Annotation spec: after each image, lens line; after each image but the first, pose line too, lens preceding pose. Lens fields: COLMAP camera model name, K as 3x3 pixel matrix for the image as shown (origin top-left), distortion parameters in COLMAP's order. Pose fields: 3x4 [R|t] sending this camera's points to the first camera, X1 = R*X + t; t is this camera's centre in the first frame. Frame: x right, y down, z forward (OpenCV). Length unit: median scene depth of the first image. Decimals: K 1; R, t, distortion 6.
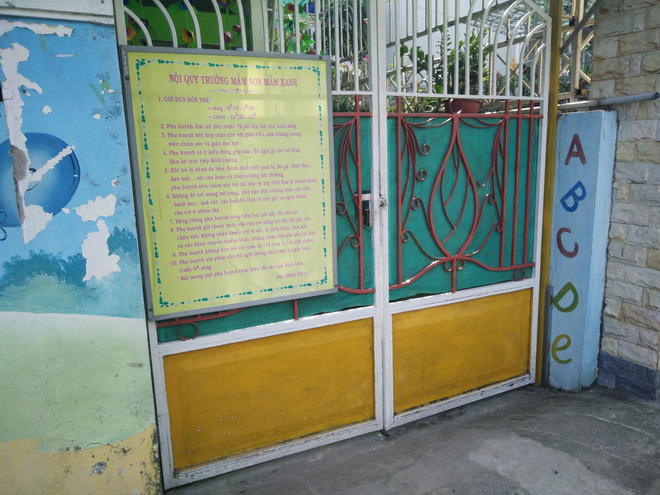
lens RADIAL K [[504.2, 0, 330.0], [0, 504.2, 247.5], [0, 0, 1]] dist [0.037518, -0.047676]
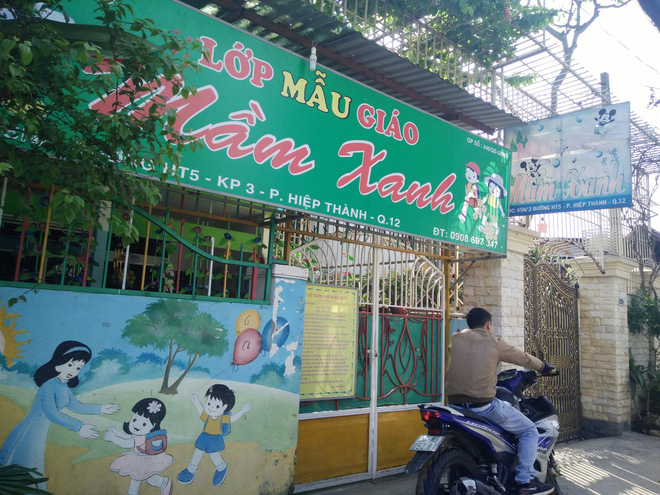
lens RADIAL K [[502.0, 0, 328.2], [0, 502.0, 247.4], [0, 0, 1]] dist [0.036435, -0.047353]
pose [[0.973913, 0.107163, 0.200023, -0.530548], [-0.036383, 0.943805, -0.328495, 0.175995], [-0.223985, 0.312648, 0.923083, -0.979638]]
